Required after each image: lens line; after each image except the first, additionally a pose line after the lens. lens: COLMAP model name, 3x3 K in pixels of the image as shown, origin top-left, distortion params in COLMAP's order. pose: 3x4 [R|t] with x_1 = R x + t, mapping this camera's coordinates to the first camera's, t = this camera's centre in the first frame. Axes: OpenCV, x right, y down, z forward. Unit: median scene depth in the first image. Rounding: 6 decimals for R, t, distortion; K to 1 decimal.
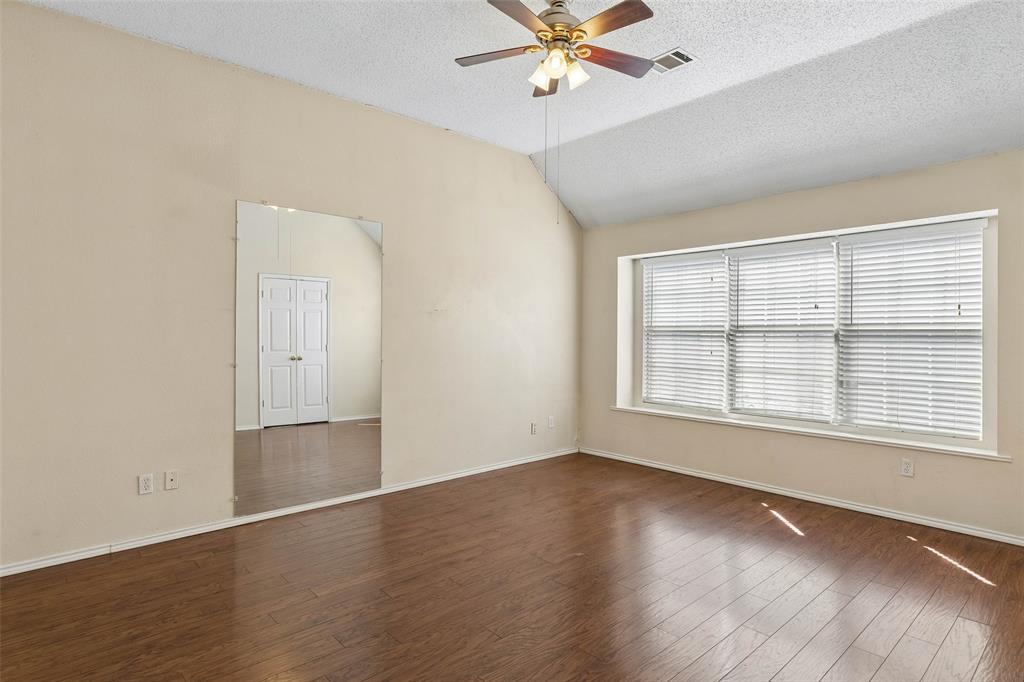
lens RADIAL K [[559.7, 0, 517.5], [0, 559.7, 339.0], [0, 0, 1]] dist [0.007959, 0.001489]
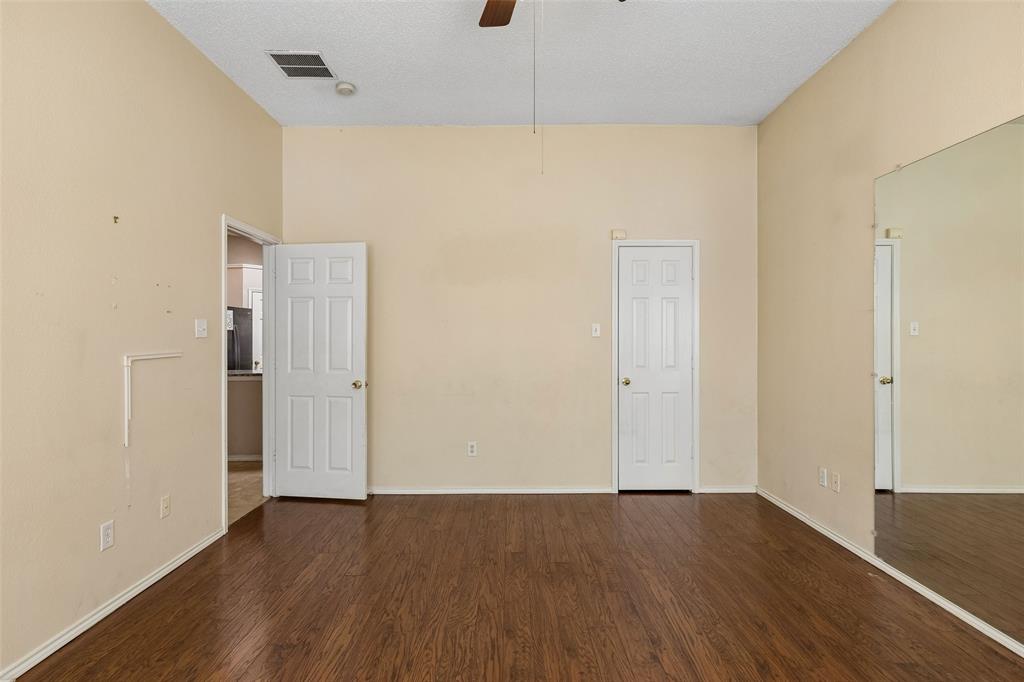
lens RADIAL K [[517.1, 0, 515.7], [0, 517.1, 337.3], [0, 0, 1]] dist [0.003337, 0.000849]
pose [[-0.662623, -0.002828, -0.748948, 0.366549], [-0.005235, 0.999986, 0.000855, -0.010112], [0.748935, 0.004487, -0.662629, 0.904272]]
